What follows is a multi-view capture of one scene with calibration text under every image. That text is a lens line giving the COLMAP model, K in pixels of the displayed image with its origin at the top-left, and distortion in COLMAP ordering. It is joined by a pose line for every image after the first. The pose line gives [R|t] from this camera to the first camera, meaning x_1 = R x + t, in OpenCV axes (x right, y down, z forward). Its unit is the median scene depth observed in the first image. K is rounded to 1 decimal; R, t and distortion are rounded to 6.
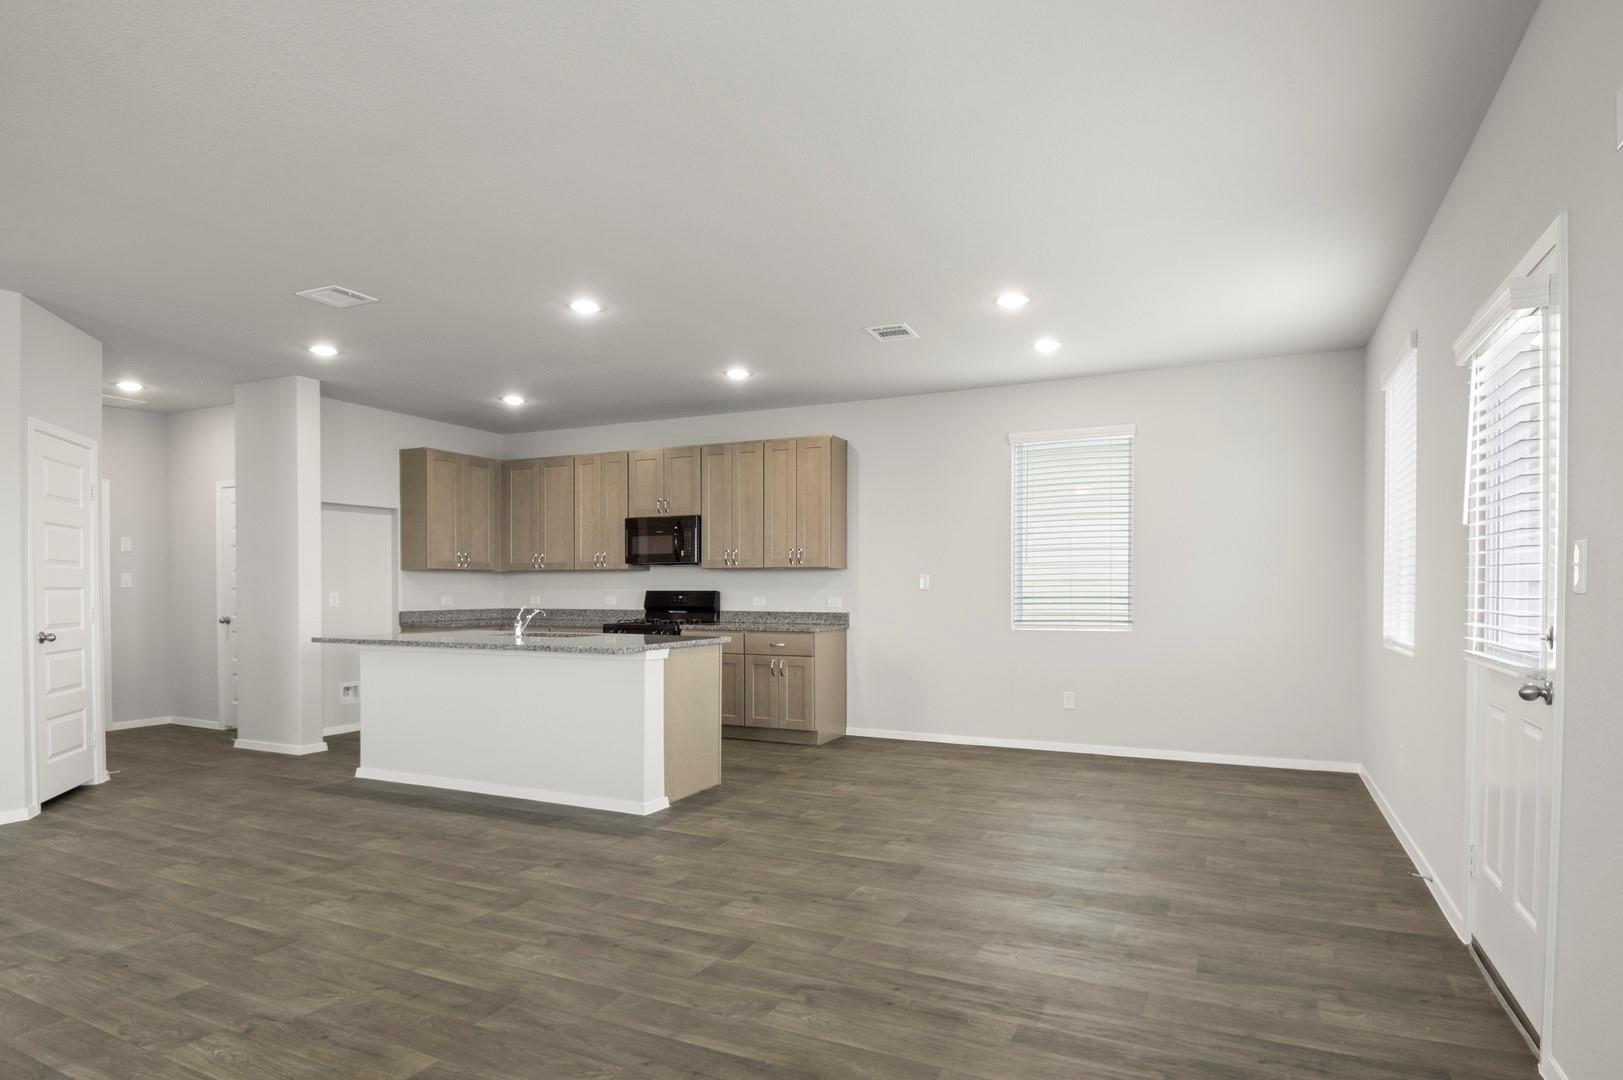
lens RADIAL K [[872.2, 0, 815.5], [0, 872.2, 575.8], [0, 0, 1]] dist [0.032726, 0.000165]
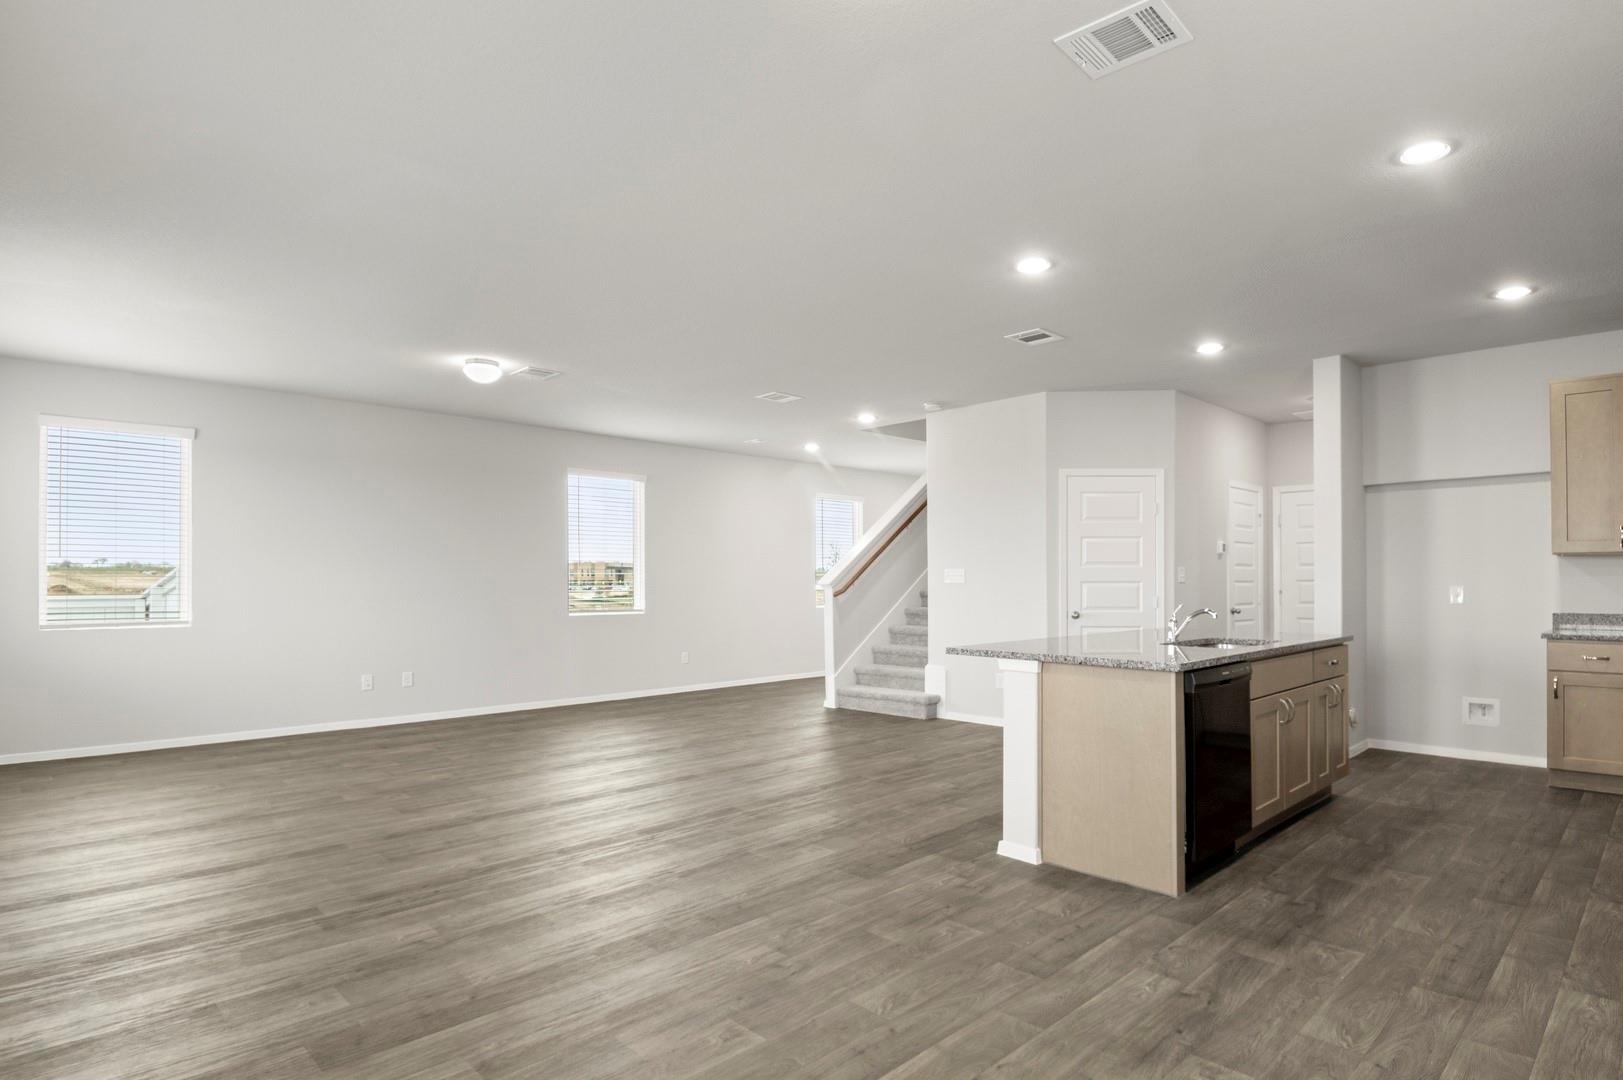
lens RADIAL K [[872.2, 0, 815.5], [0, 872.2, 575.8], [0, 0, 1]] dist [0.032726, 0.000165]
pose [[-0.337767, -0.006065, -0.941210, 0.456931], [0.008035, 0.999924, -0.009326, 0.013738], [0.941195, -0.010713, -0.337693, 0.707119]]
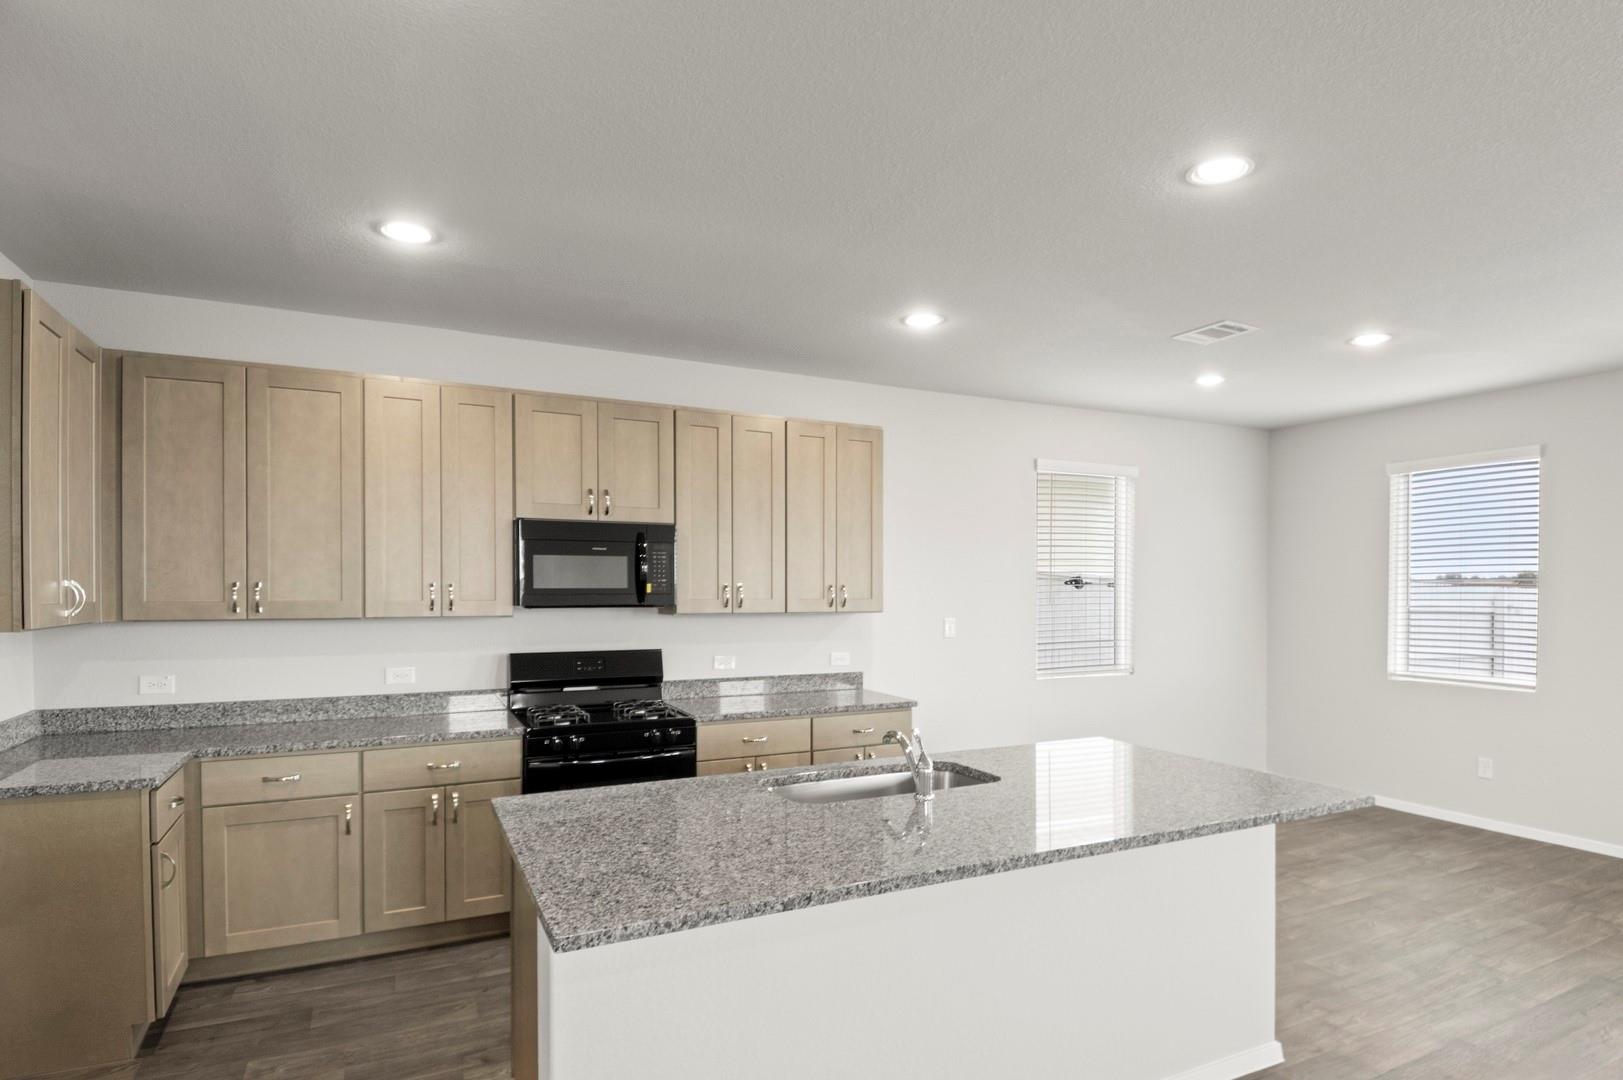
lens RADIAL K [[872.2, 0, 815.5], [0, 872.2, 575.8], [0, 0, 1]] dist [0.032726, 0.000165]
pose [[0.614594, 0.007448, 0.788808, -0.531907], [-0.014269, 0.999897, 0.001677, -0.036073], [-0.788715, -0.012286, 0.614637, 0.551954]]
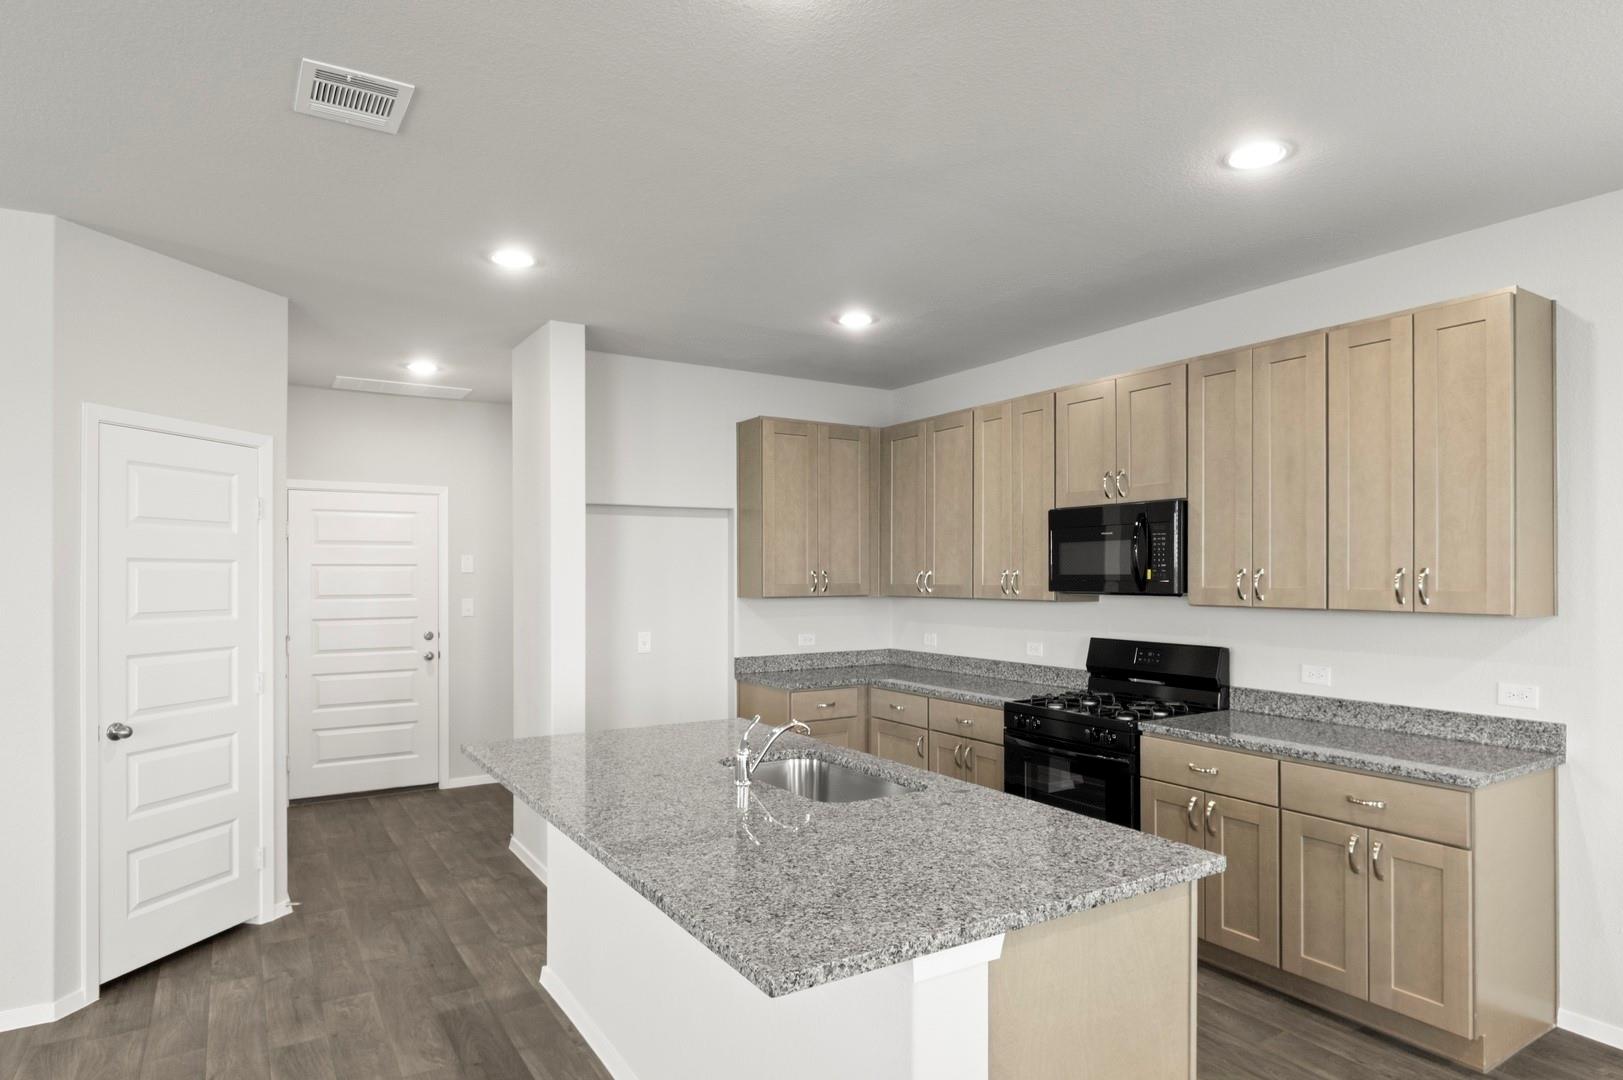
lens RADIAL K [[931.3, 0, 836.9], [0, 931.3, 574.2], [0, 0, 1]] dist [-0.005567, -0.000502]
pose [[0.854804, -0.002008, -0.518947, -0.025483], [0.008431, 0.999914, 0.010017, -0.032482], [0.518882, -0.012938, 0.854748, 0.431735]]
